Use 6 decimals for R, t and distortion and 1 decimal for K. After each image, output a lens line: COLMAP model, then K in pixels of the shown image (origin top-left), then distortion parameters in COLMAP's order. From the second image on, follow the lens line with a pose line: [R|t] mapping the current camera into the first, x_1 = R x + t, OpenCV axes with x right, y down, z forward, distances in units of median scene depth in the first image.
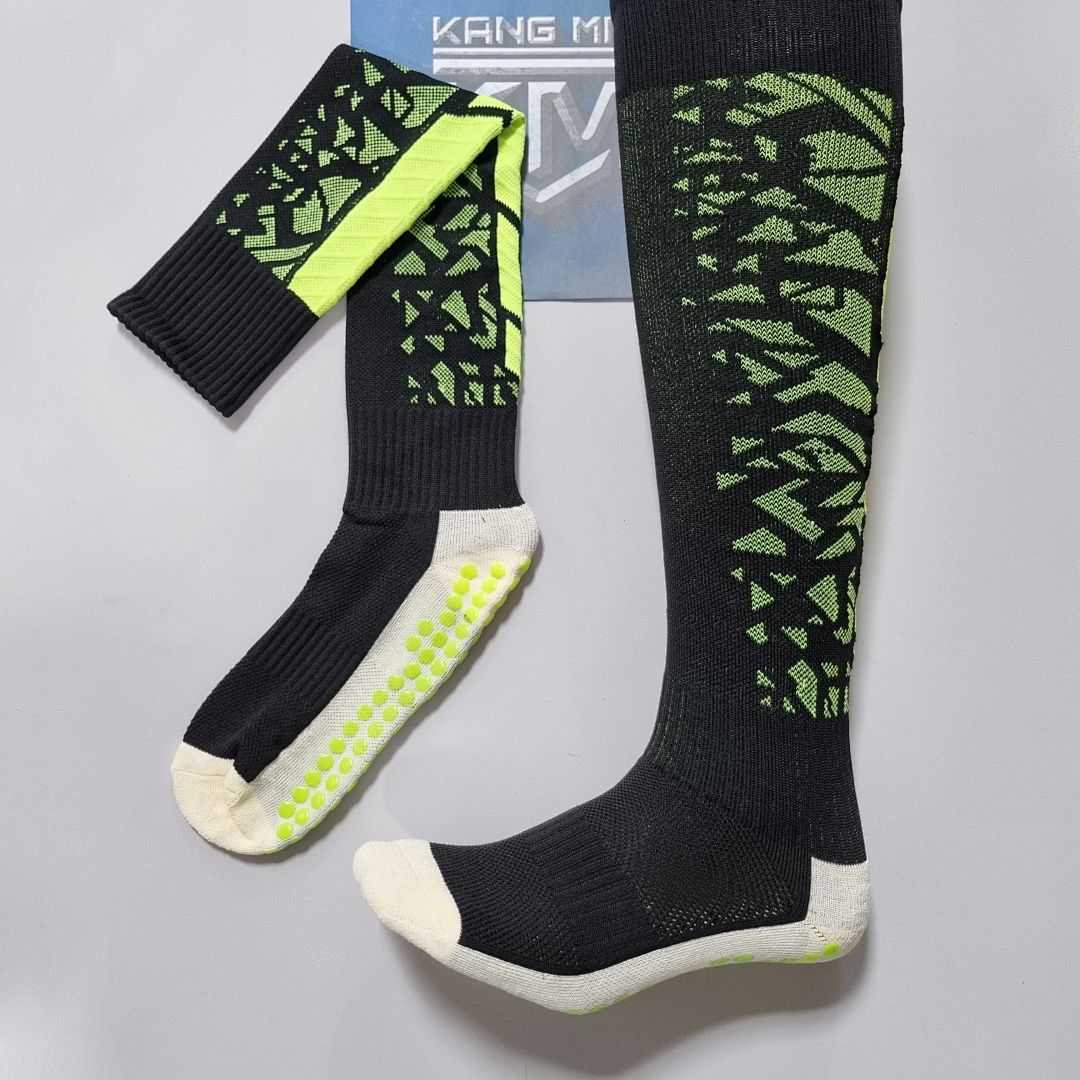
lens RADIAL K [[1085.6, 0, 543.9], [0, 1085.6, 540.9], [0, 0, 1]] dist [0.002885, 0.000000]
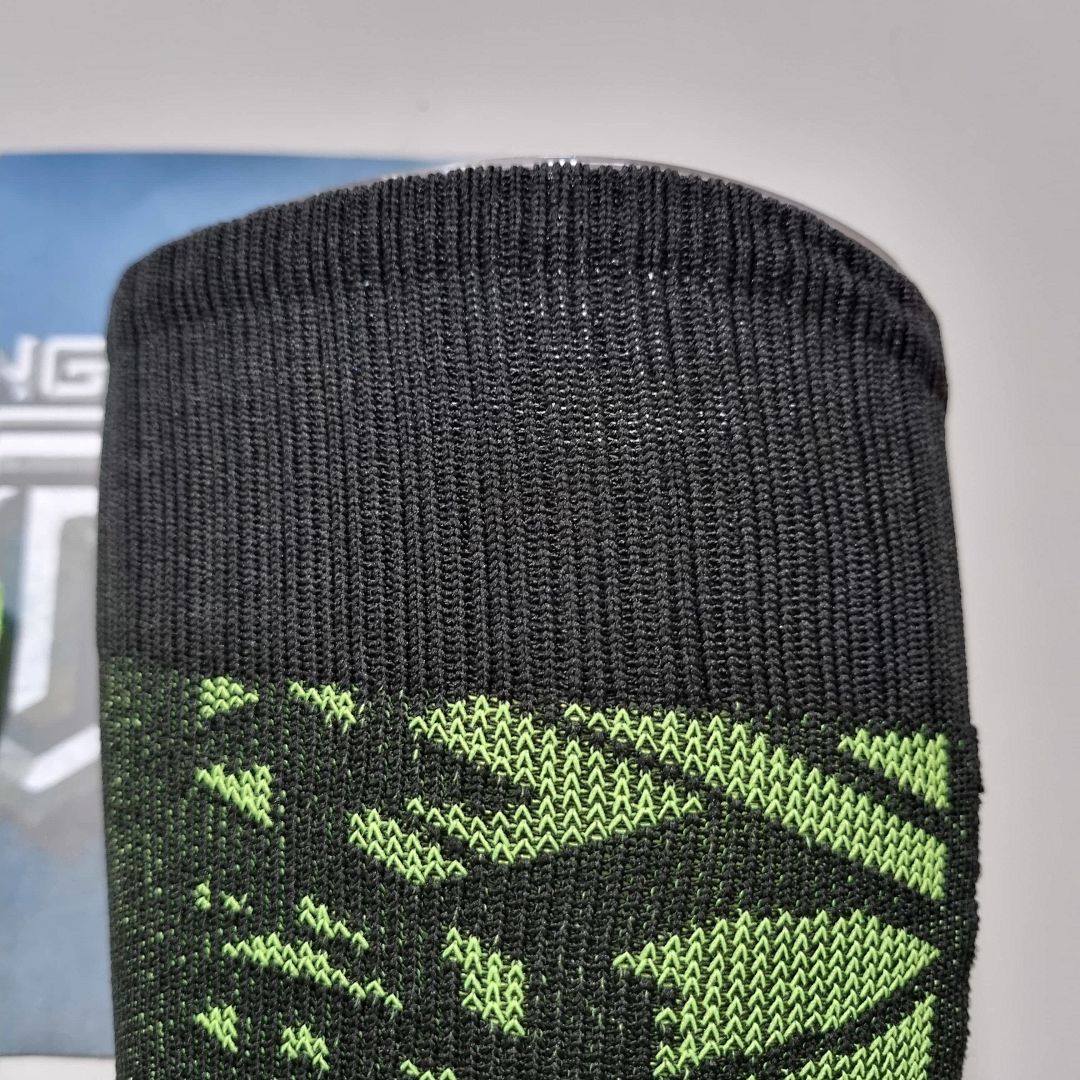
lens RADIAL K [[1085.6, 0, 540.6], [0, 1085.6, 539.2], [0, 0, 1]] dist [0.002885, 0.000000]
pose [[0.999394, 0.009040, 0.033601, 0.203123], [-0.003915, 0.988743, -0.149571, -0.416887], [-0.034574, 0.149348, 0.988180, 0.712380]]
